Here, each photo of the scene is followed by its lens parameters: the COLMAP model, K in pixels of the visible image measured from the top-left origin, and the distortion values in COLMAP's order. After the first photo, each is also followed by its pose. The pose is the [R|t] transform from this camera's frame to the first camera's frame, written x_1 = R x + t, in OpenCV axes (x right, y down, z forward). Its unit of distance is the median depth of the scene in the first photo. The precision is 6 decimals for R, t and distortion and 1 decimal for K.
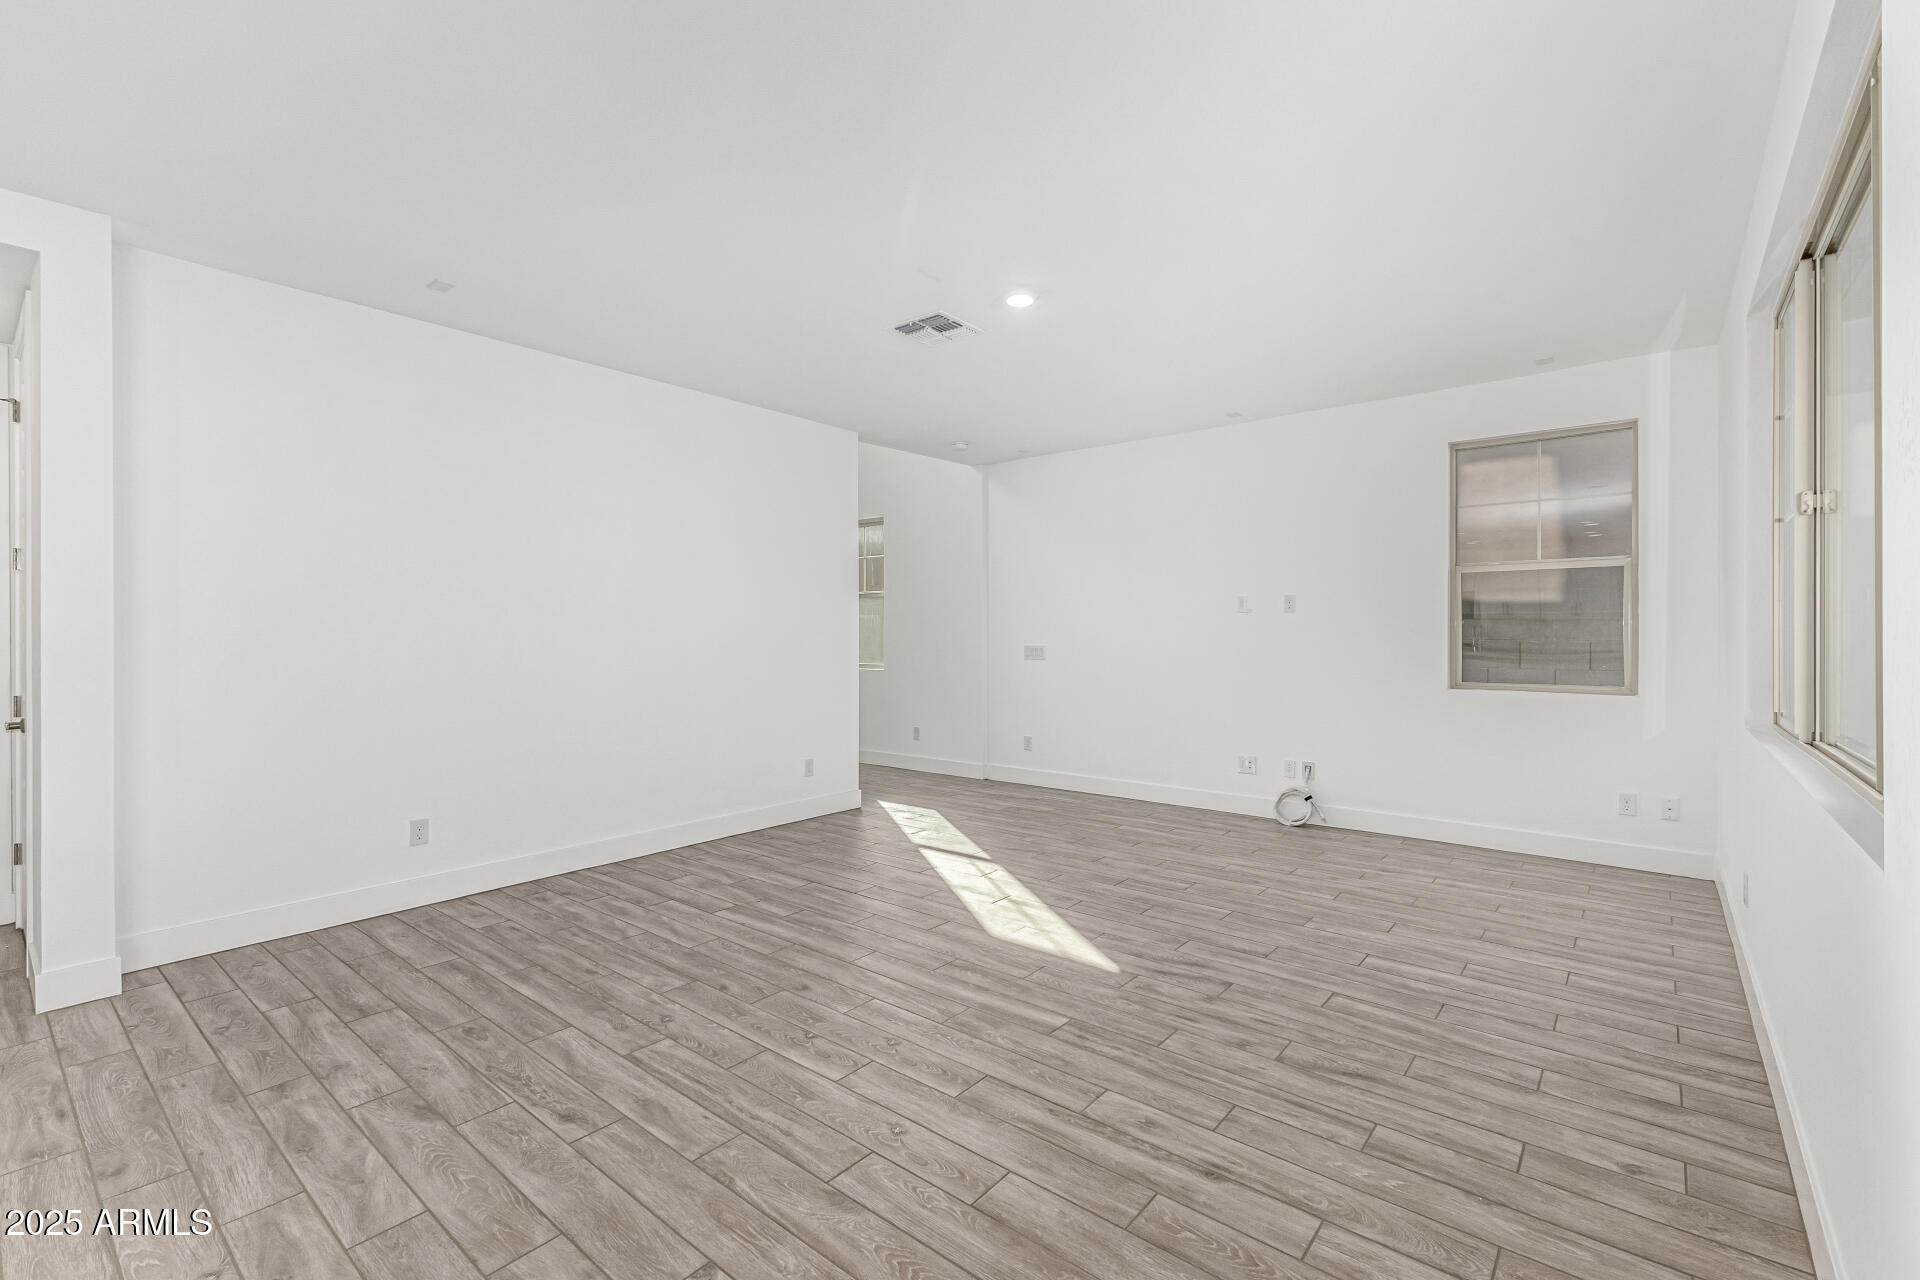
lens RADIAL K [[833.7, 0, 965.6], [0, 833.7, 645.2], [0, 0, 1]] dist [0.014307, -0.002867]
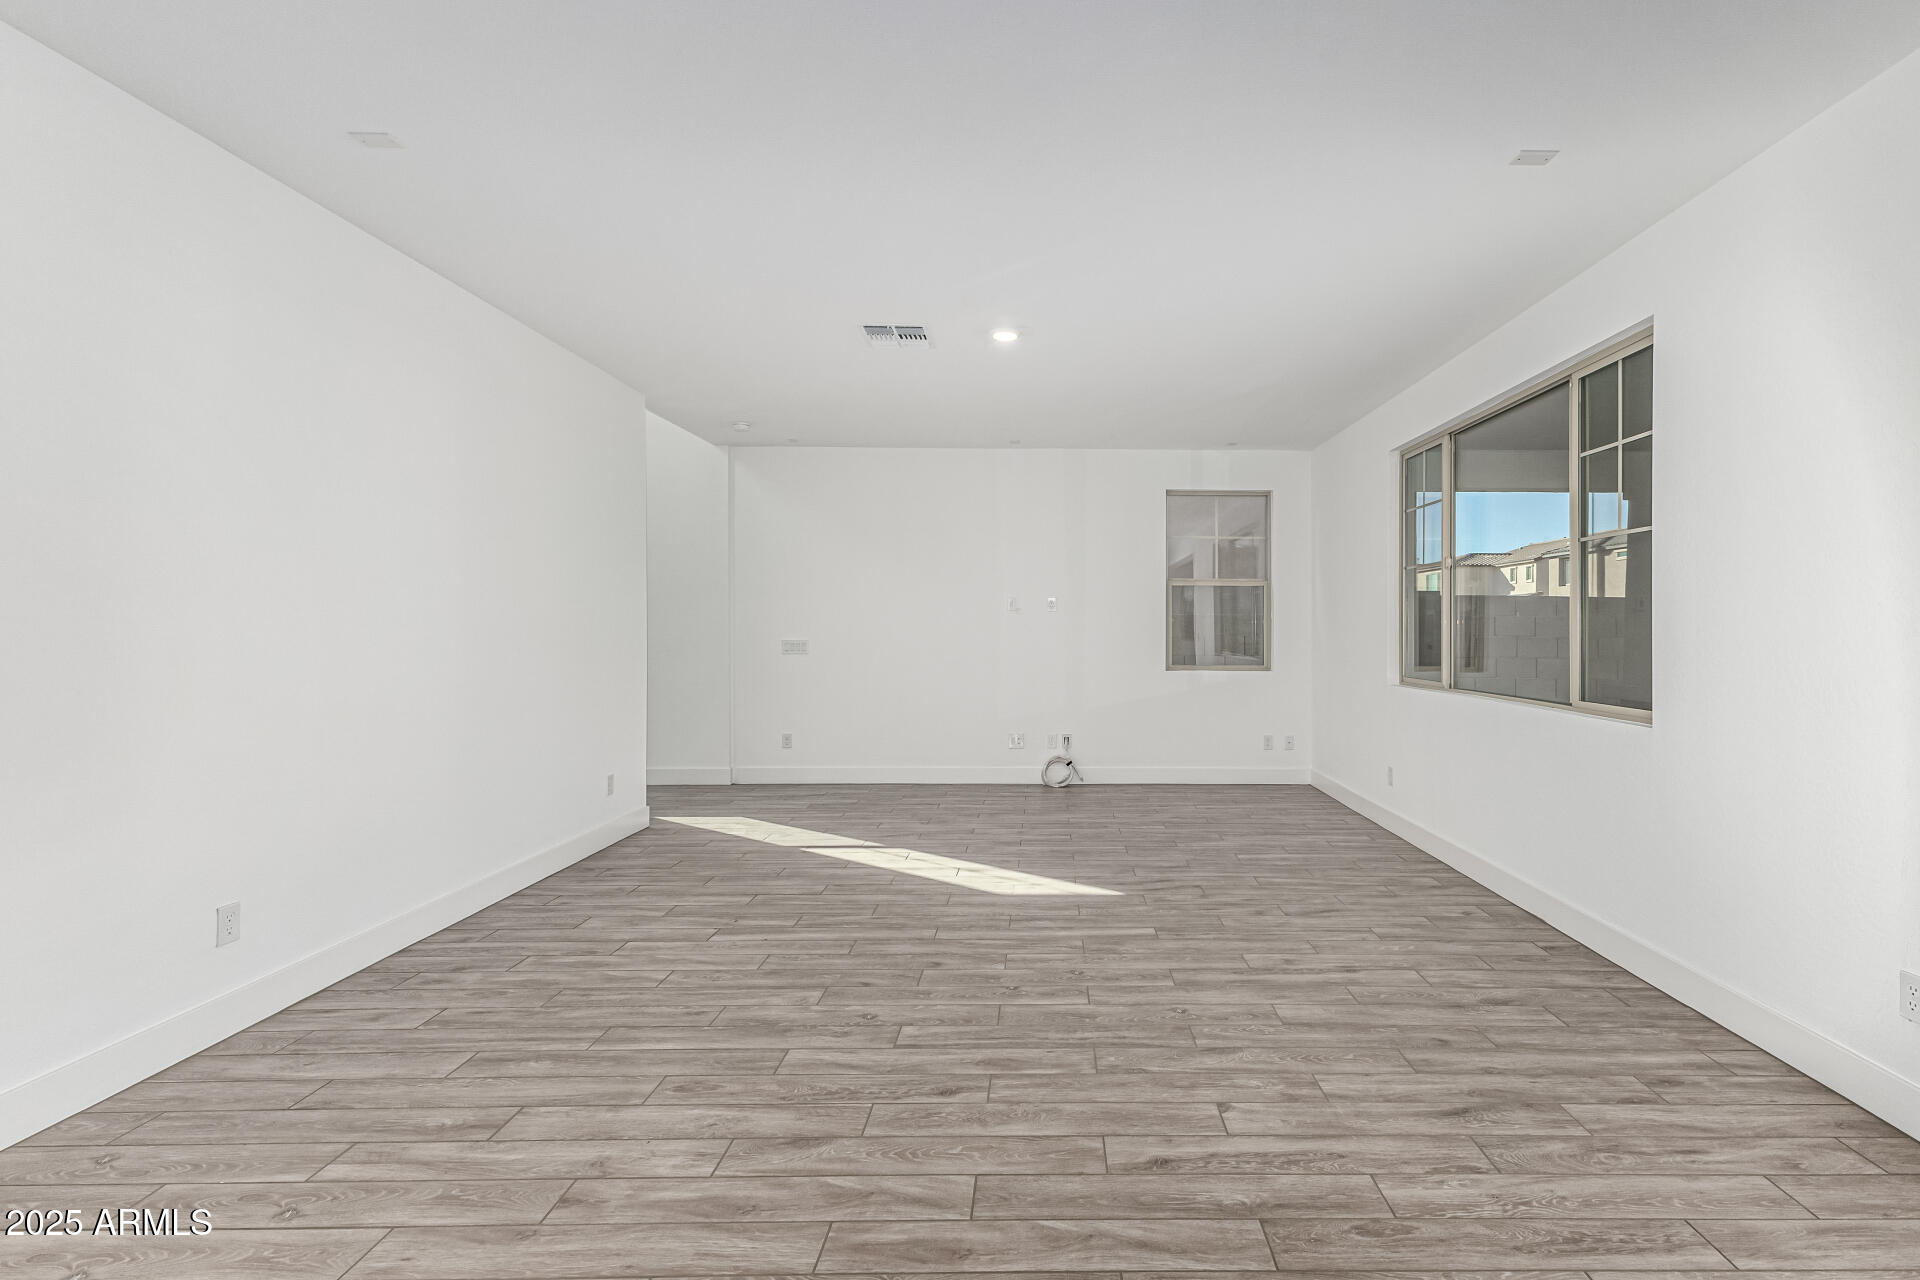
lens RADIAL K [[868.4, 0, 1061.8], [0, 868.4, 631.8], [0, 0, 1]] dist [0.009644, 0.000465]
pose [[0.762794, 0.002963, 0.646634, -0.733357], [0.003093, 0.999961, -0.008230, 0.000594], [-0.646634, 0.008278, 0.762756, 0.054952]]
